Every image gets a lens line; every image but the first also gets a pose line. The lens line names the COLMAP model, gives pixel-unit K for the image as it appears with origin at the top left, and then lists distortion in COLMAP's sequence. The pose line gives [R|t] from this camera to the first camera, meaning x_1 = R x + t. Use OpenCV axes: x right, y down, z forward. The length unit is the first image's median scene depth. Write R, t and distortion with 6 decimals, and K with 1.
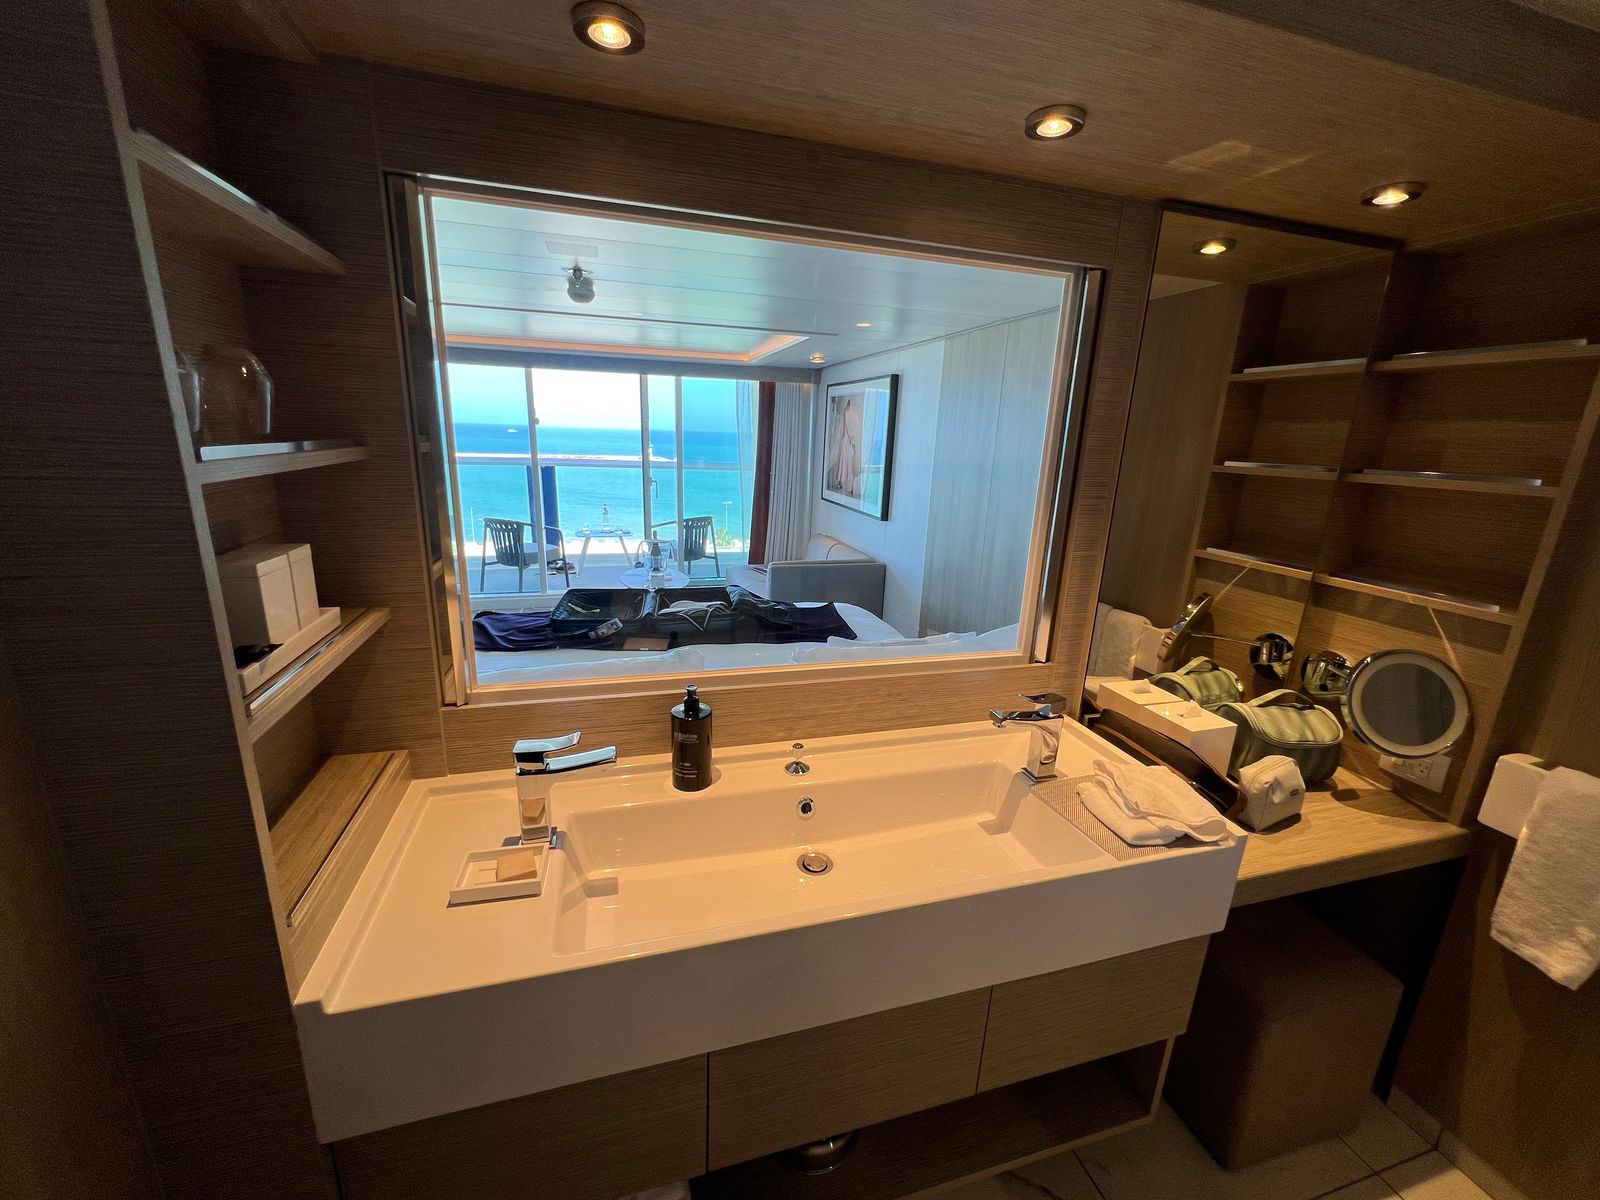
lens RADIAL K [[638.3, 0, 800.0], [0, 638.3, 600.0], [0, 0, 1]] dist [-0.000337, -0.000538]
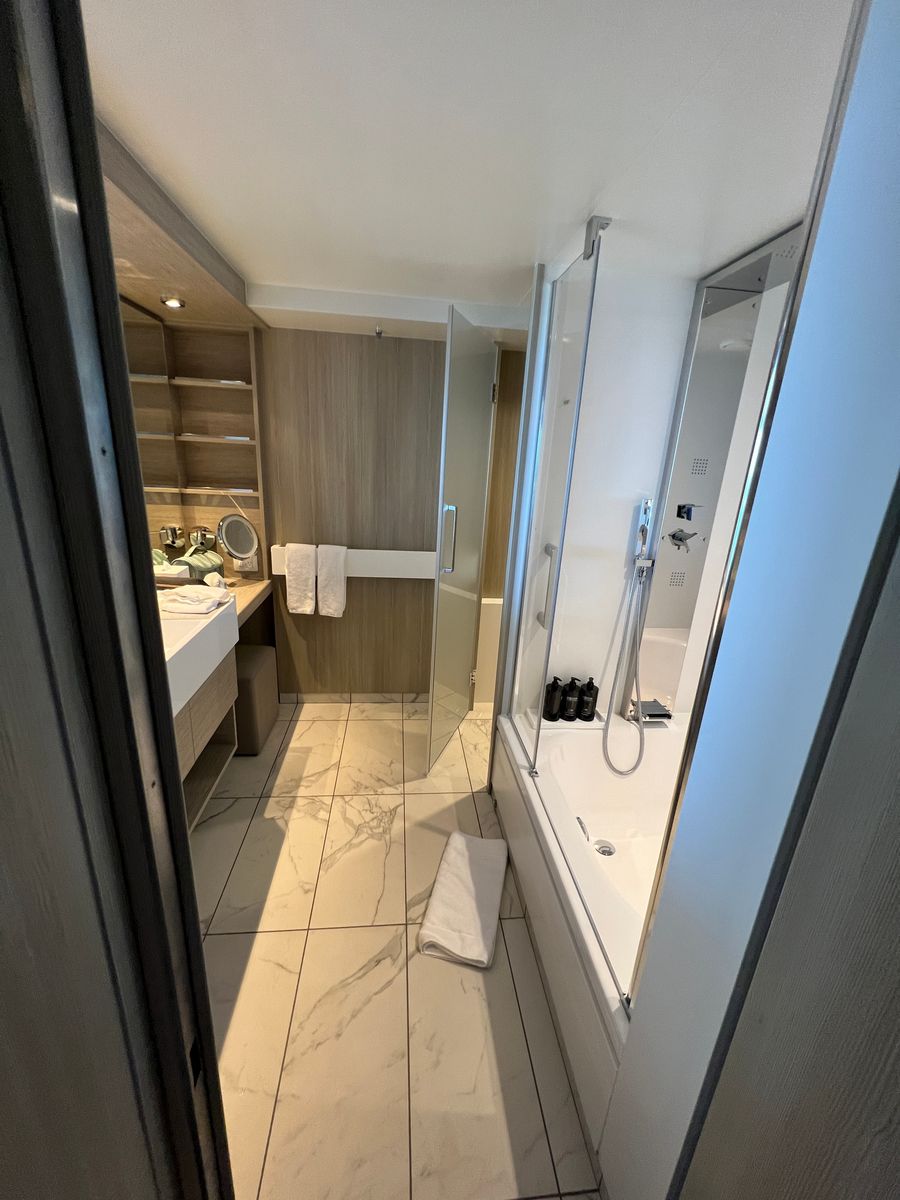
lens RADIAL K [[478.7, 0, 450.0], [0, 478.7, 600.0], [0, 0, 1]] dist [-0.000337, -0.000538]
pose [[0.180910, -0.316190, 0.931287, -0.636023], [0.203689, 0.938426, 0.279046, 0.047711], [-0.962176, 0.139210, 0.234175, -0.129136]]
